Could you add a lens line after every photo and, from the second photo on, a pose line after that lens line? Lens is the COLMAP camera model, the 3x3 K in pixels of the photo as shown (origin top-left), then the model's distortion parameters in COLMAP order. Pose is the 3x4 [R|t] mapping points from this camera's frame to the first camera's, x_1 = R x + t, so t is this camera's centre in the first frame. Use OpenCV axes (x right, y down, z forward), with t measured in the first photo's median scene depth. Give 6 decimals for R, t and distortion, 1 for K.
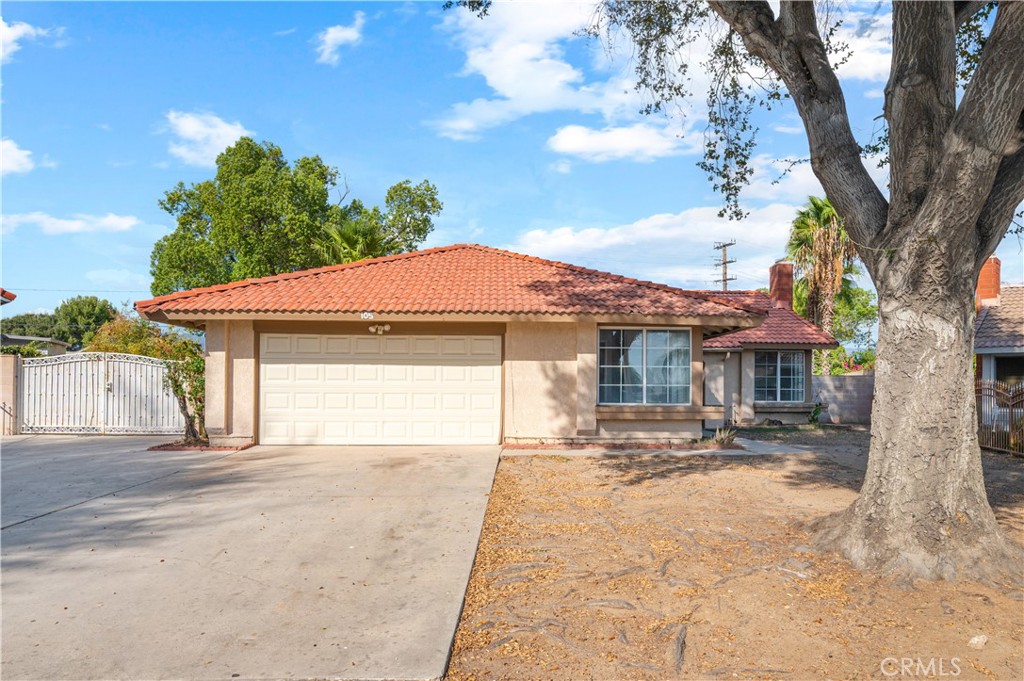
lens RADIAL K [[565.4, 0, 512.0], [0, 565.4, 340.5], [0, 0, 1]] dist [-0.000720, -0.000642]
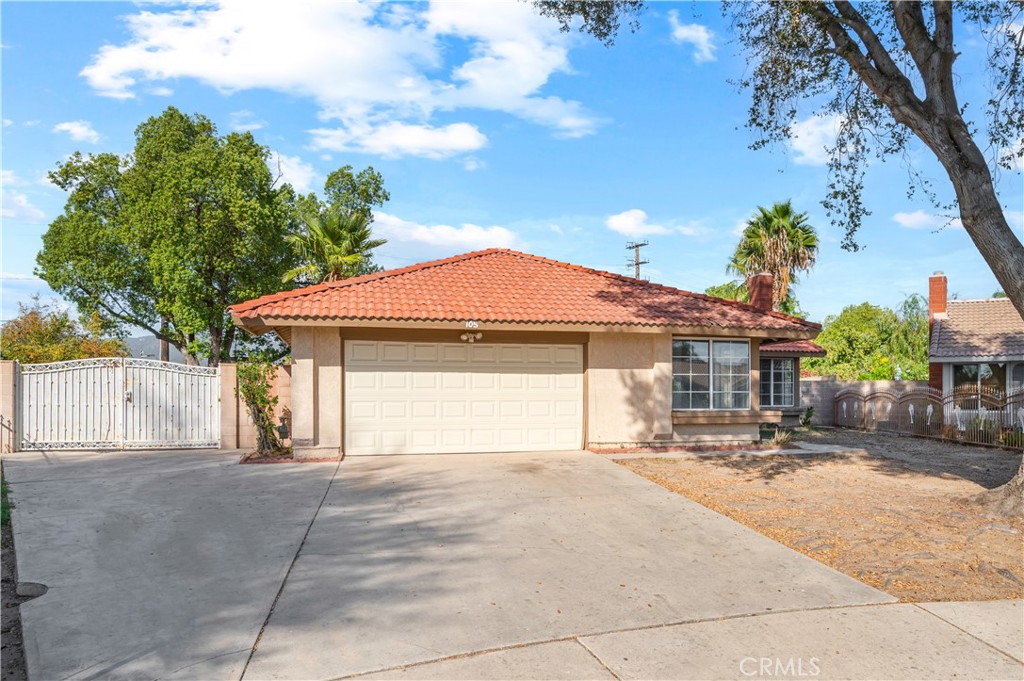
lens RADIAL K [[621.5, 0, 511.9], [0, 621.5, 343.2], [0, 0, 1]] dist [-0.002249, -0.001010]
pose [[0.982687, 0.009470, 0.185033, -0.361639], [-0.010048, 0.999947, 0.002186, -0.012775], [-0.185002, -0.004007, 0.982730, -0.094438]]
